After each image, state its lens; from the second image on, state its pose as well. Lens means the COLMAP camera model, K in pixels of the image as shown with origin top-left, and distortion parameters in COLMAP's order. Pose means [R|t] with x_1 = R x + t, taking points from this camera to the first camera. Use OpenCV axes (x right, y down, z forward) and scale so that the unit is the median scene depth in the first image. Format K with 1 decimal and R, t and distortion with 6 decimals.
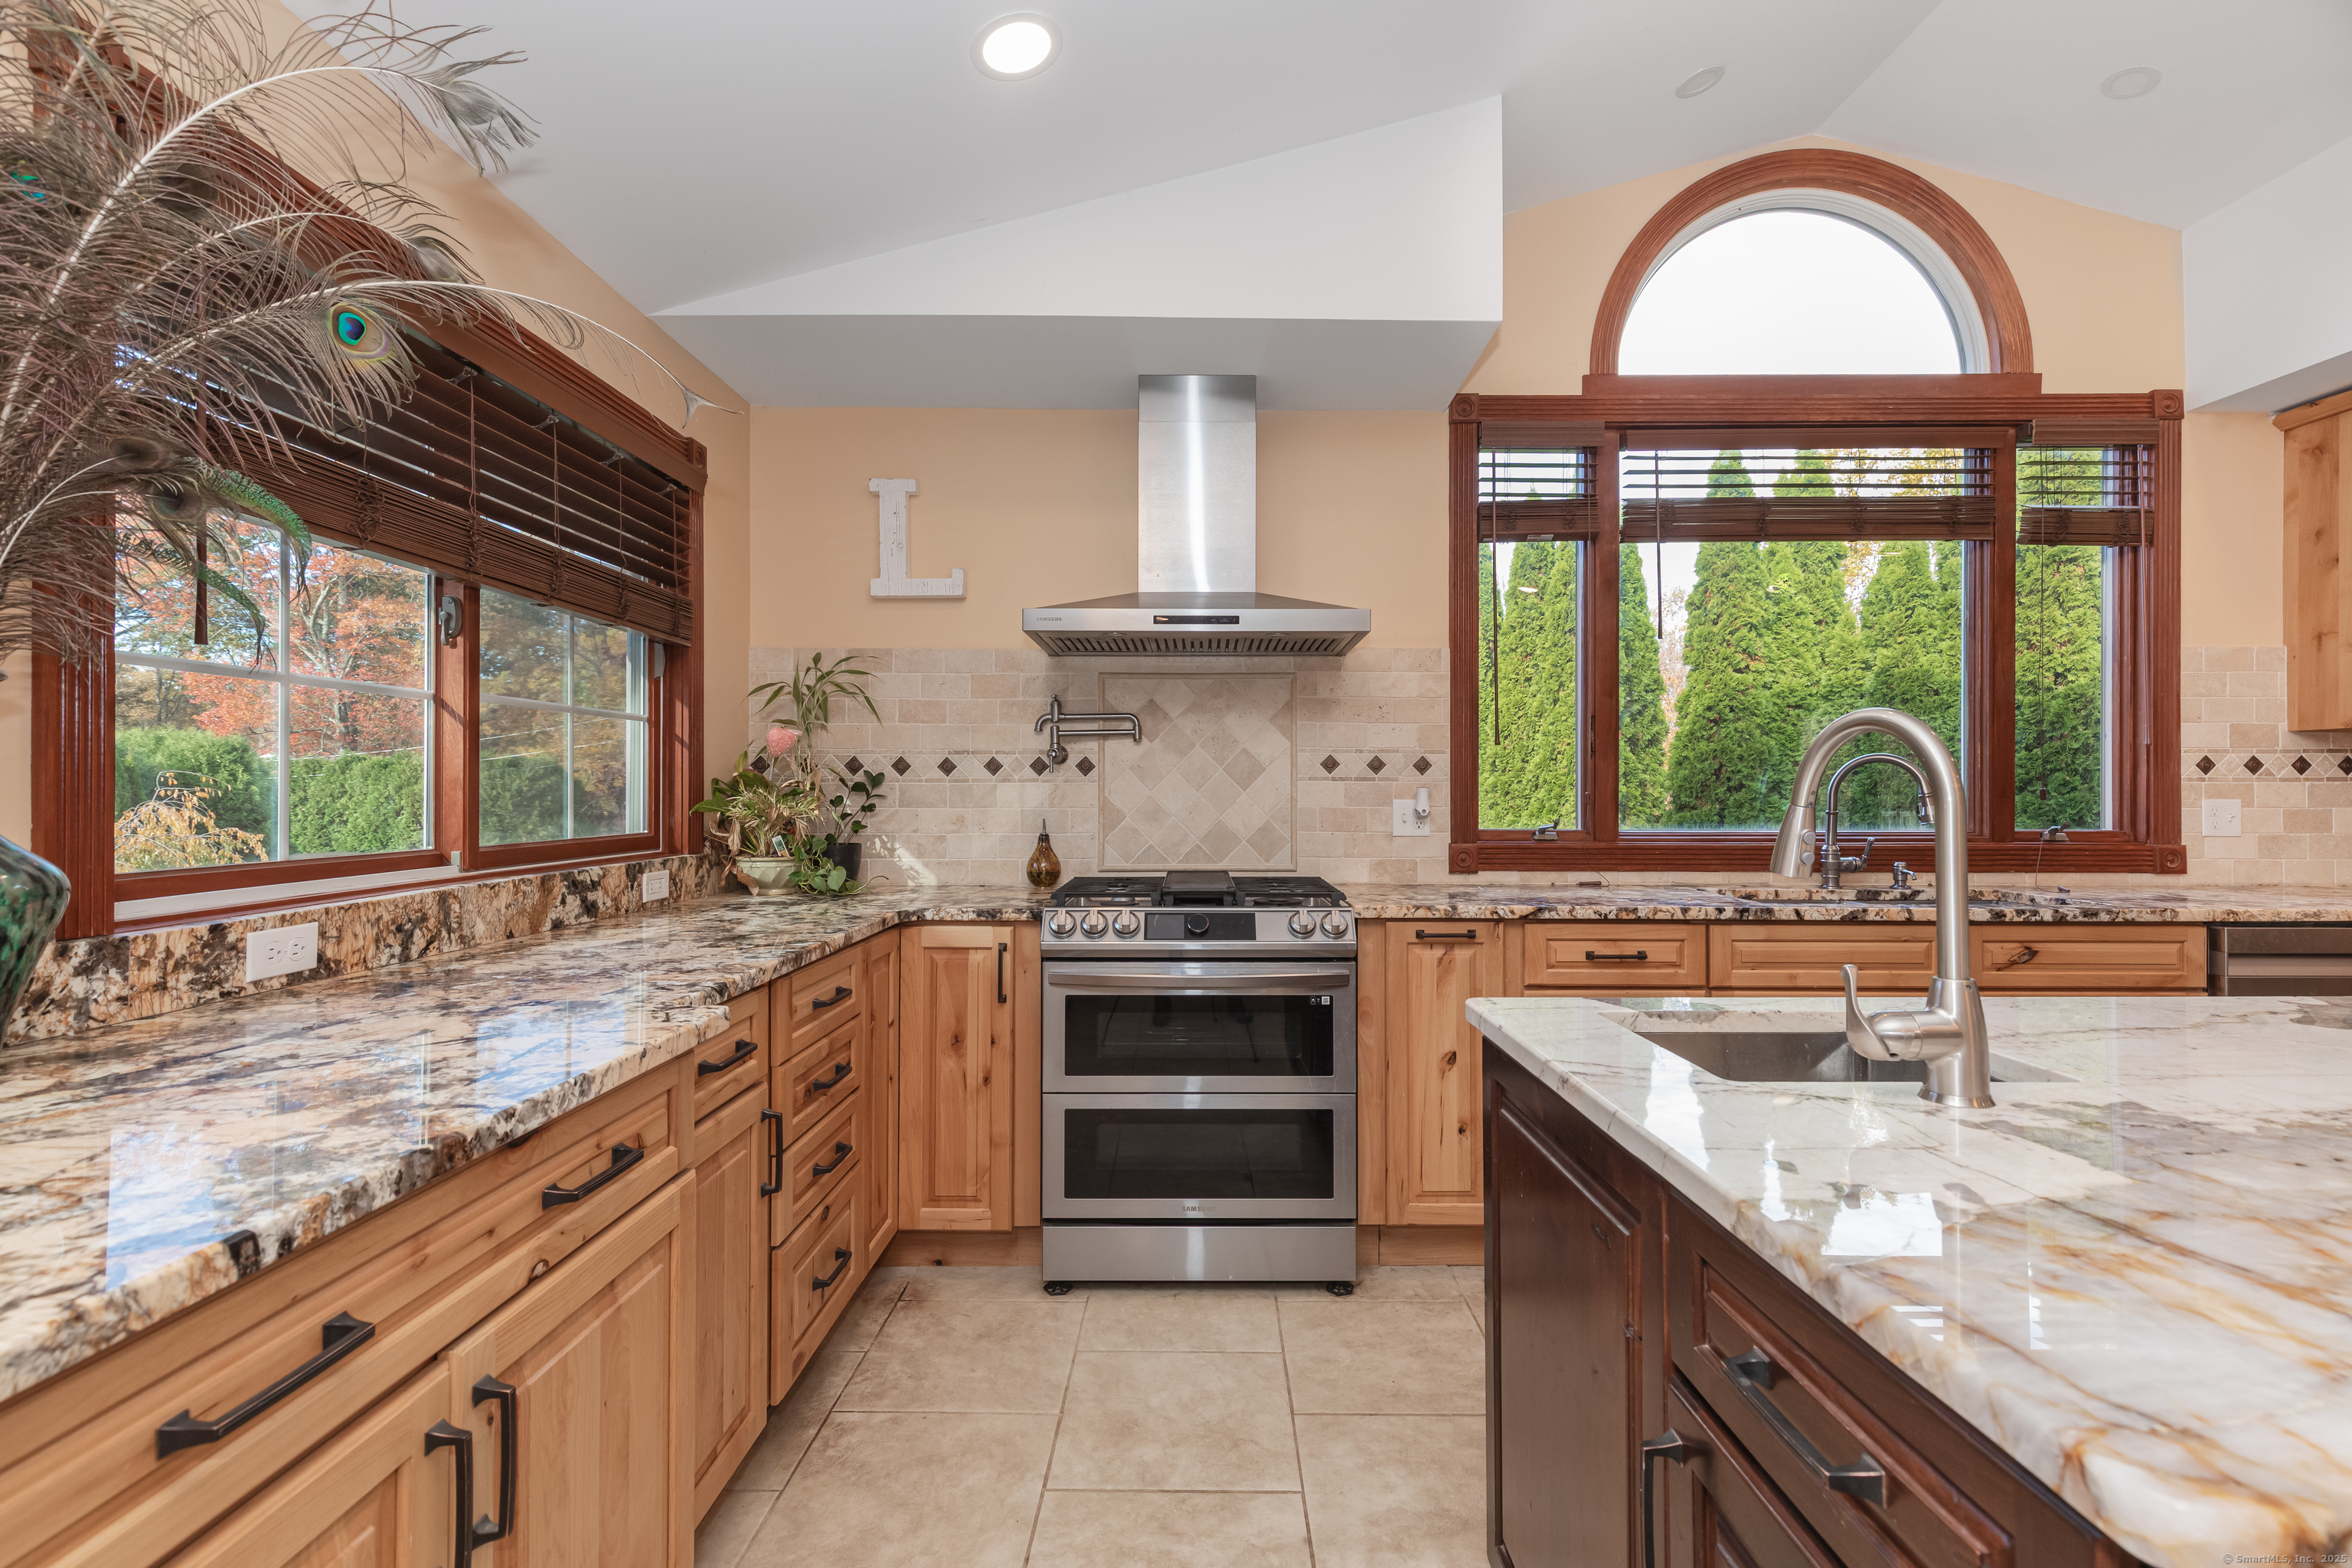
lens RADIAL K [[1052.4, 0, 1211.5], [0, 1052.4, 788.8], [0, 0, 1]] dist [0.010556, -0.001255]
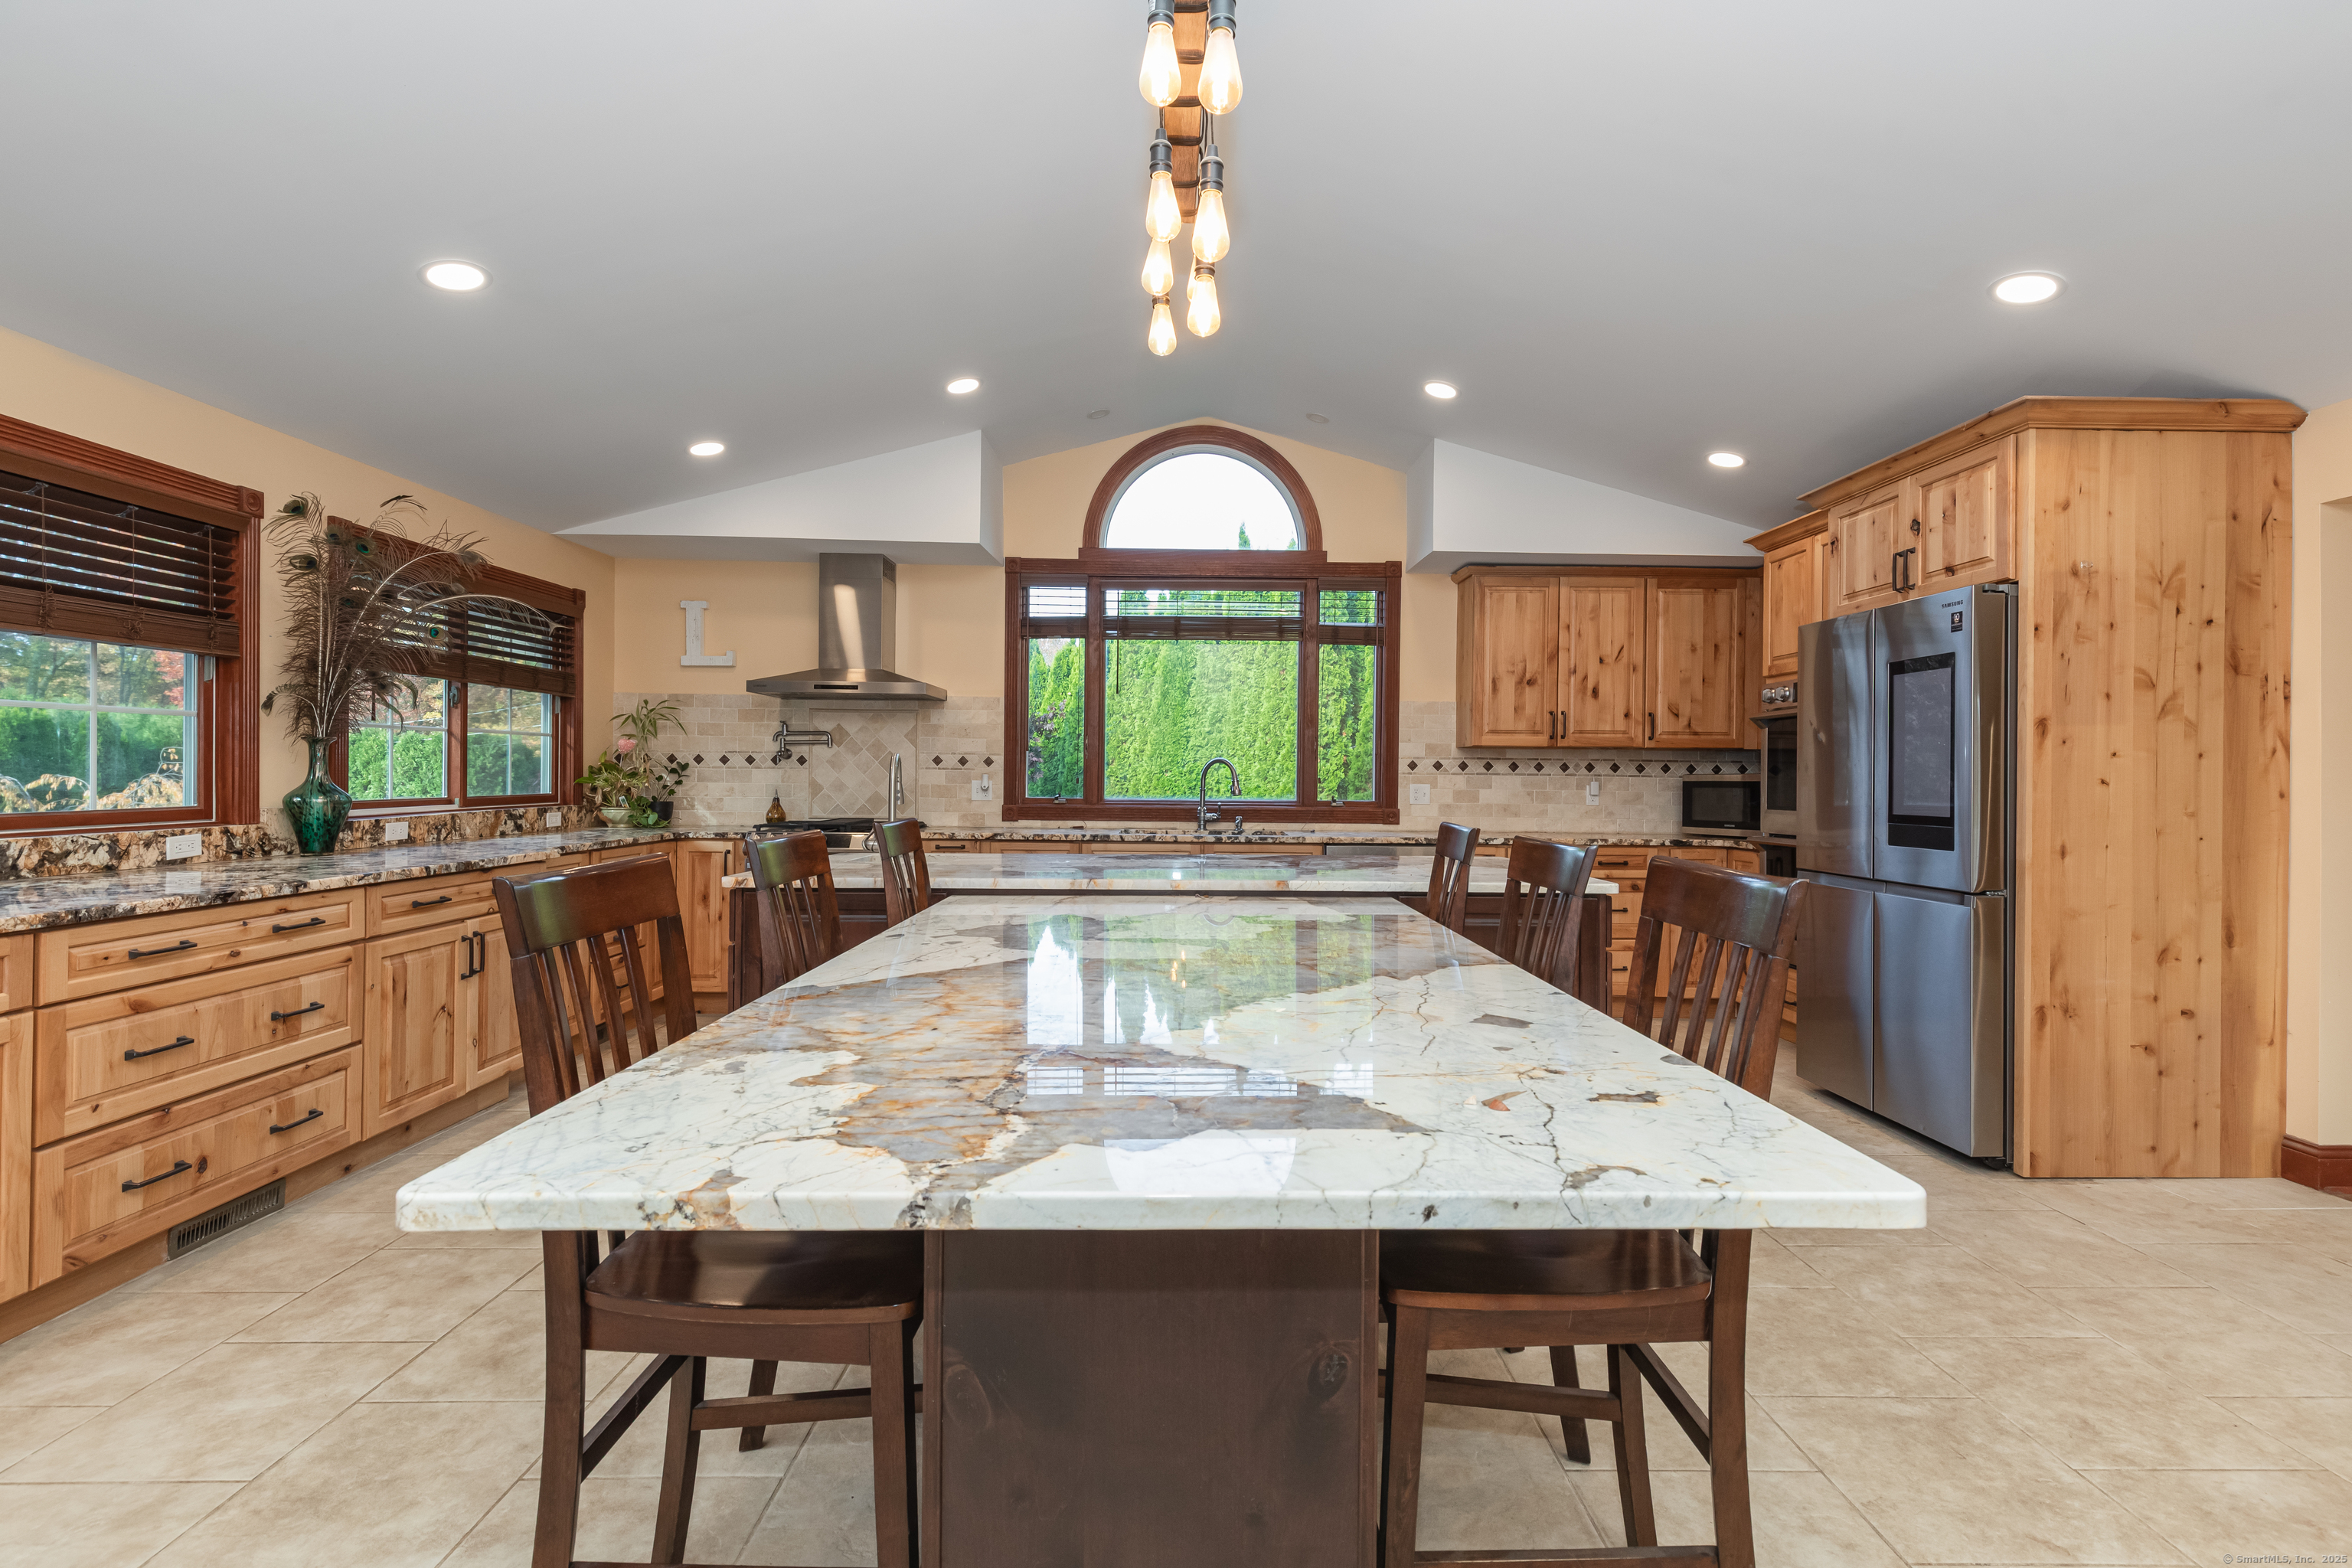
lens RADIAL K [[1069.7, 0, 1203.4], [0, 1069.7, 783.9], [0, 0, 1]] dist [0.011613, 0.000135]
pose [[0.999906, 0.009068, 0.010320, 0.561365], [-0.009190, 0.999888, 0.011826, -0.009173], [-0.010211, -0.011920, 0.999877, -0.861234]]
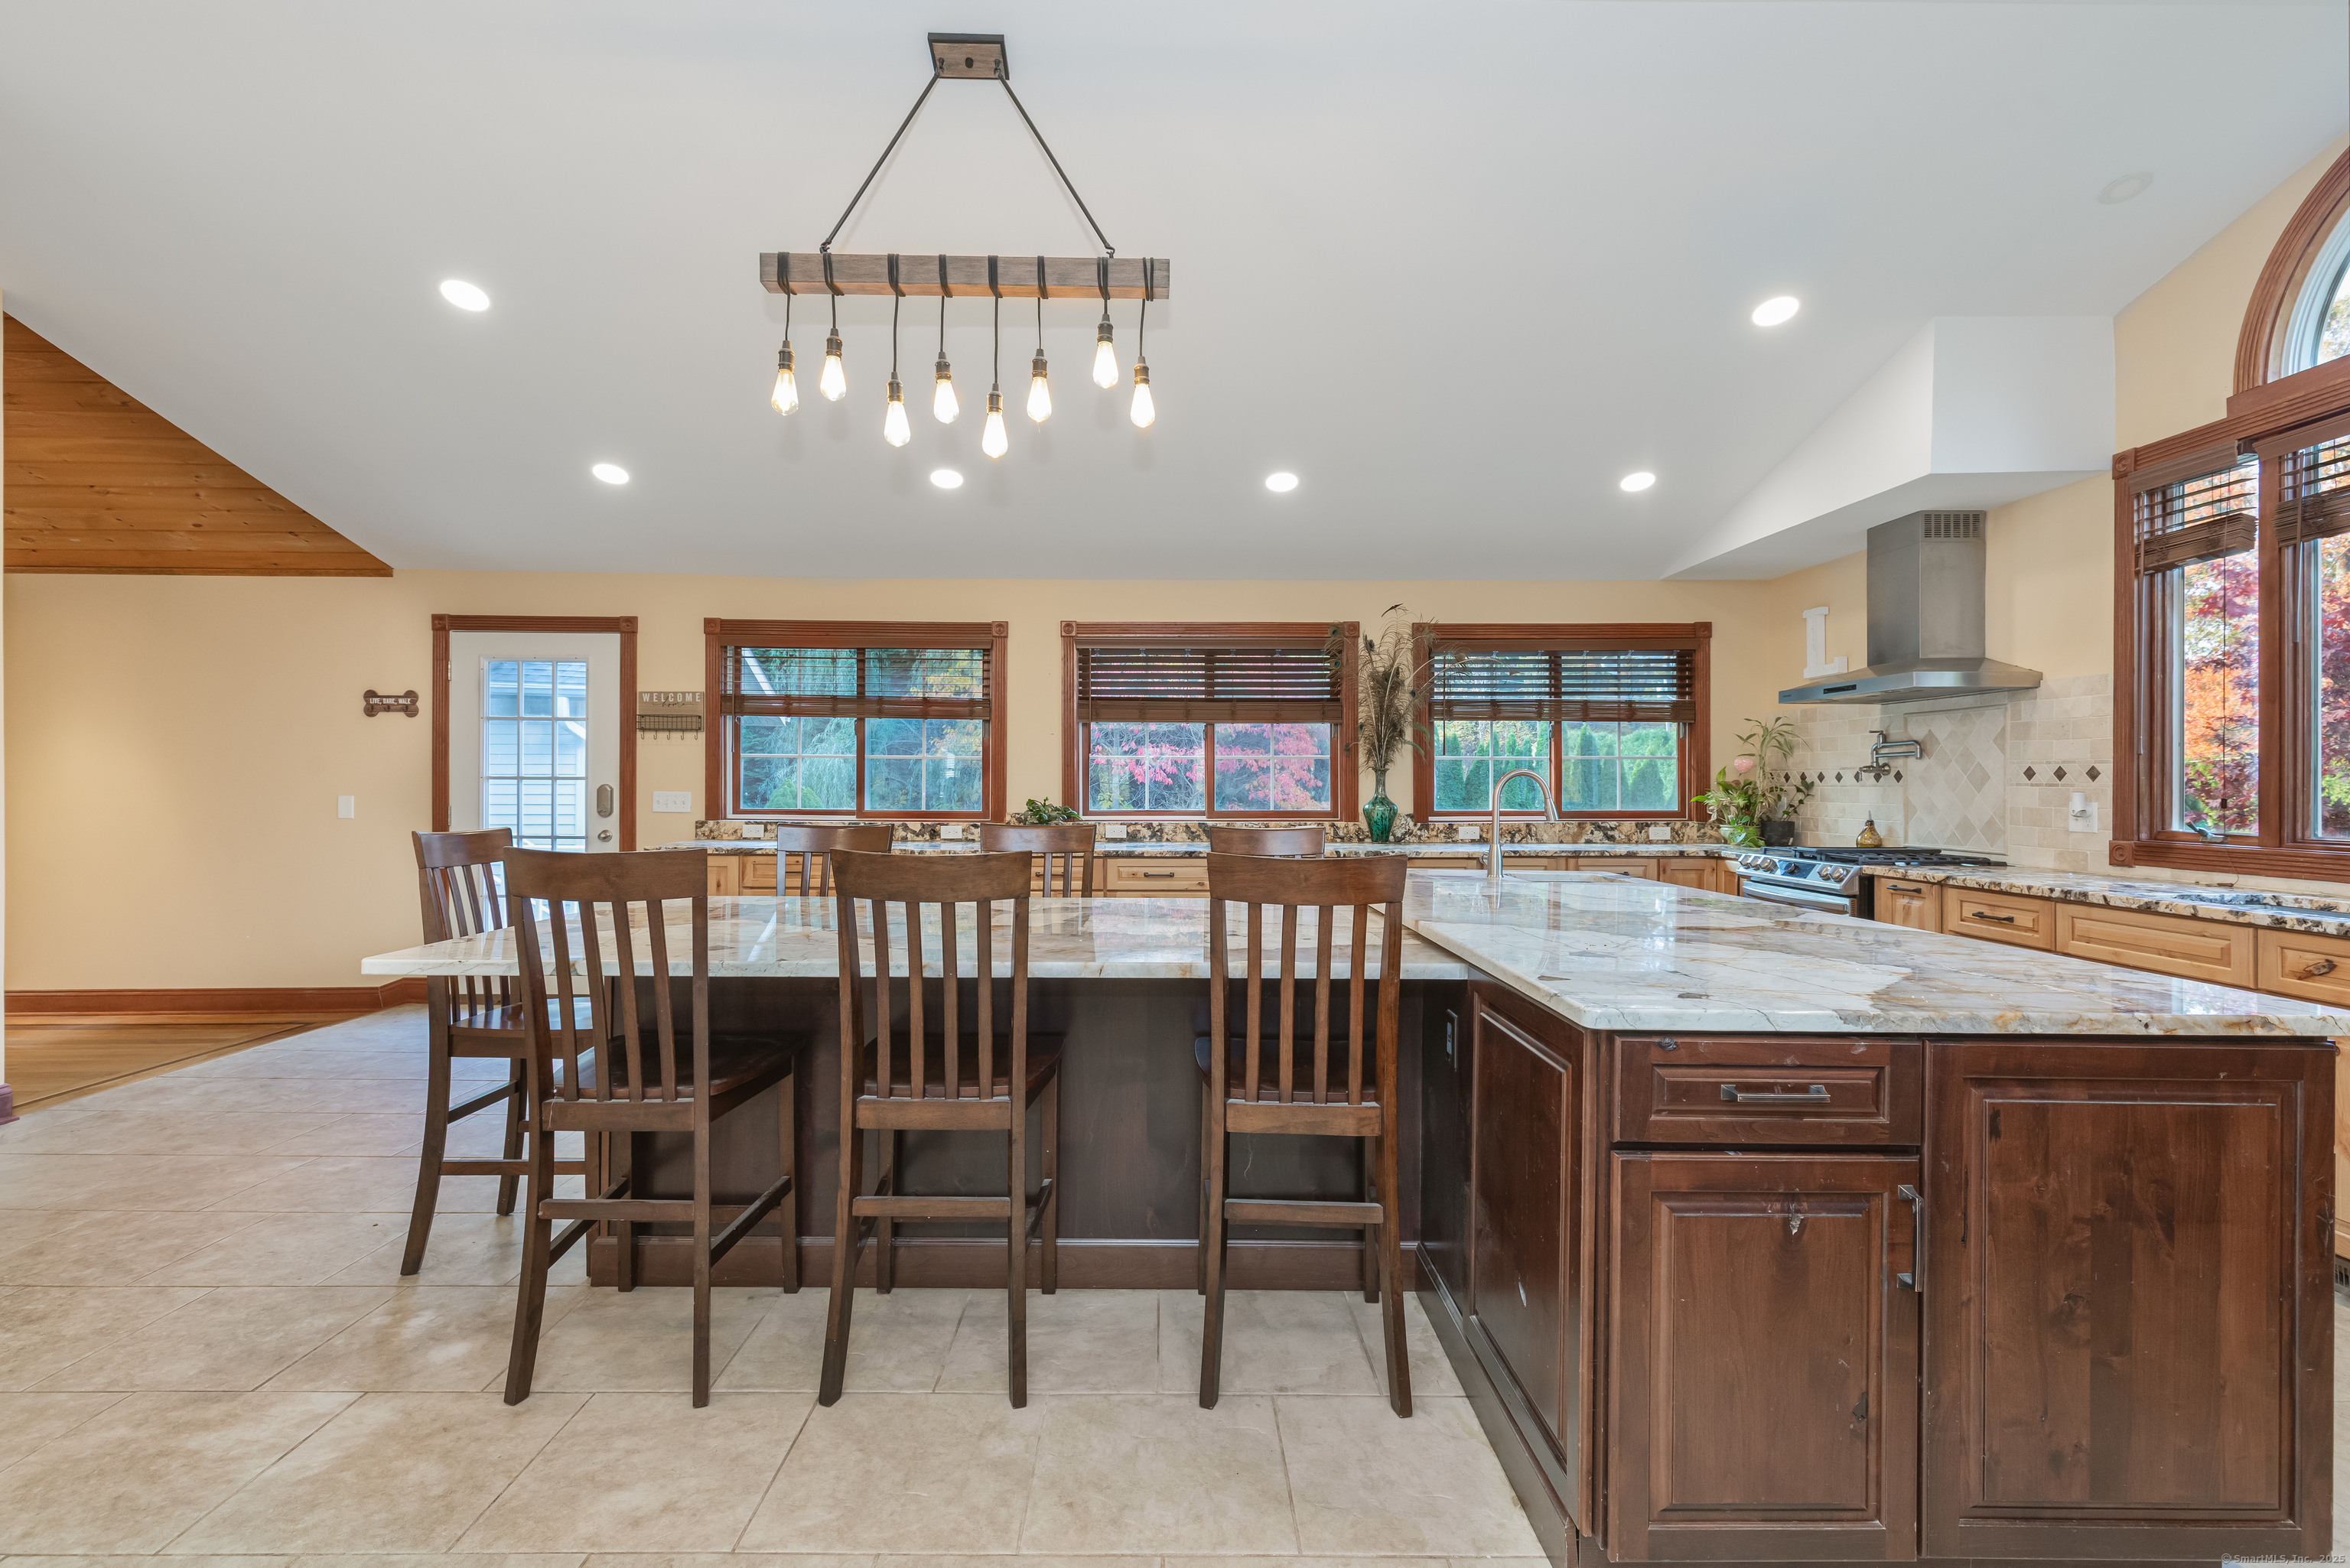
lens RADIAL K [[1062.5, 0, 1148.6], [0, 1062.5, 782.5], [0, 0, 1]] dist [0.007265, -0.000175]
pose [[-0.008876, -0.002646, -0.999957, 1.443370], [-0.000295, 0.999996, -0.002643, -0.008419], [0.999961, 0.000272, -0.008876, -0.058955]]
